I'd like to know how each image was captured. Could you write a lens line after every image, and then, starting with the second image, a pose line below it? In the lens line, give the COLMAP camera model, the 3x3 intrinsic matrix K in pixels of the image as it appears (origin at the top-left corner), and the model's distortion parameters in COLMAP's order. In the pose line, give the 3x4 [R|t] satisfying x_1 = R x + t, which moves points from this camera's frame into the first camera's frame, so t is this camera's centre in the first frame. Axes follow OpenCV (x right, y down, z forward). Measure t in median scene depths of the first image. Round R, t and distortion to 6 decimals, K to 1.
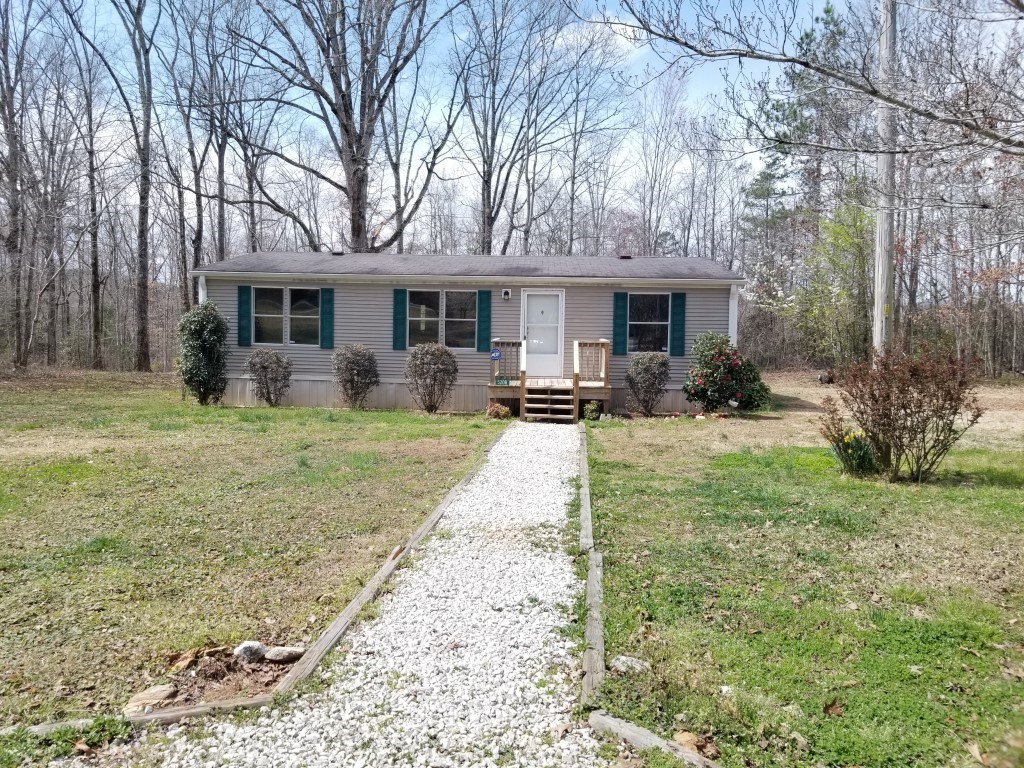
lens RADIAL K [[795.7, 0, 511.7], [0, 795.7, 365.7], [0, 0, 1]] dist [-0.001774, -0.000196]
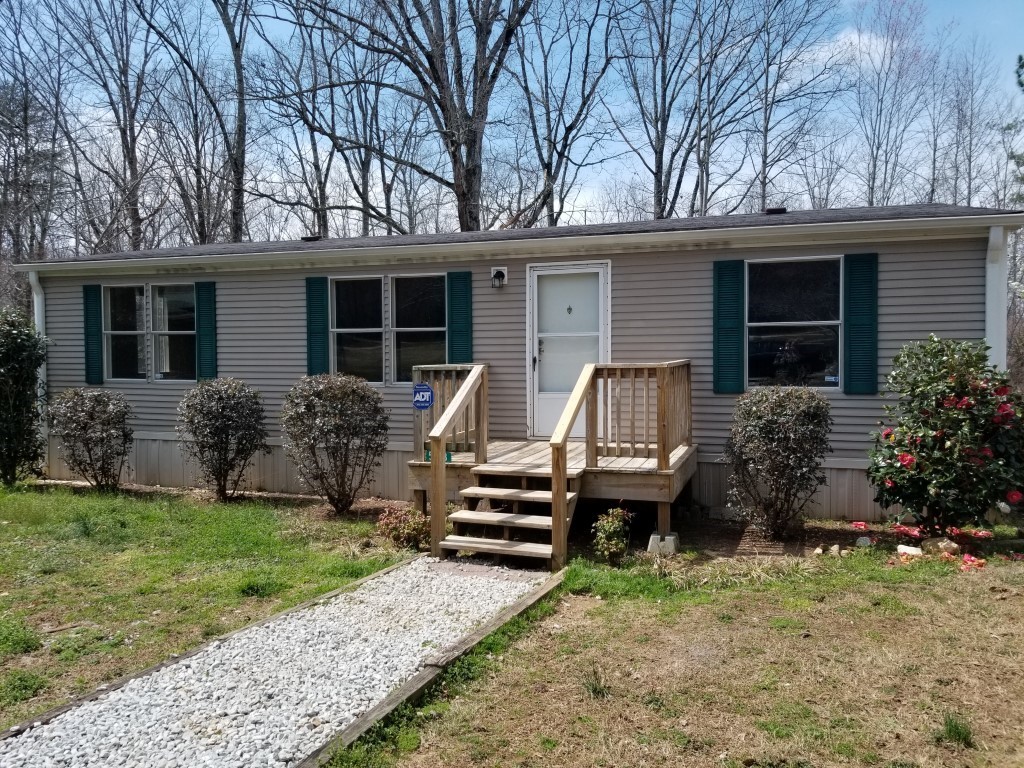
lens RADIAL K [[792.6, 0, 512.0], [0, 792.6, 384.0], [0, 0, 1]] dist [0.005350, -0.070782]
pose [[0.958740, -0.011170, -0.284065, 0.146540], [0.005773, 0.999787, -0.019832, -0.010752], [0.284226, 0.017374, 0.958600, 0.516577]]
